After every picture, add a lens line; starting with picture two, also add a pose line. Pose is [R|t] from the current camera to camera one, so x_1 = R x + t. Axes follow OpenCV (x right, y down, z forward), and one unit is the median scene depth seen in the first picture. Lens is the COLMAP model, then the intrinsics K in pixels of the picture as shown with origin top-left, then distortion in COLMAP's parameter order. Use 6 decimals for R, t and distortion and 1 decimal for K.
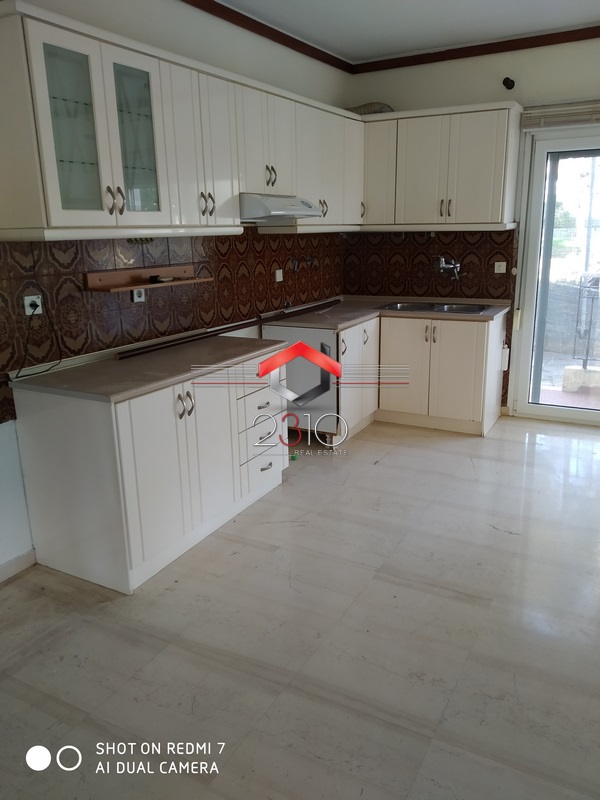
lens RADIAL K [[617.0, 0, 300.0], [0, 617.0, 400.0], [0, 0, 1]] dist [0.069486, -0.134721]
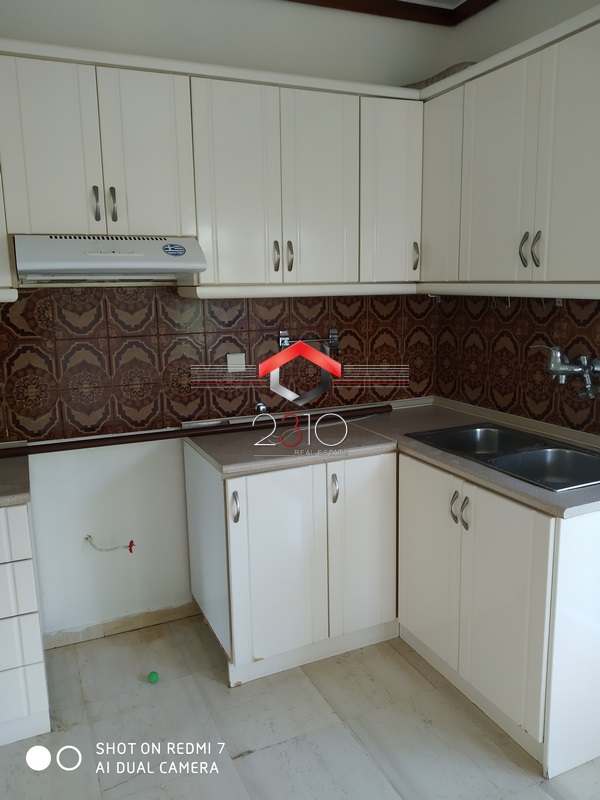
lens RADIAL K [[617.0, 0, 300.0], [0, 617.0, 400.0], [0, 0, 1]] dist [0.069486, -0.134721]
pose [[0.800958, 0.116936, -0.587190, 0.379586], [-0.159597, 0.986956, -0.021152, -0.158680], [0.577057, 0.110656, 0.809173, 0.530645]]
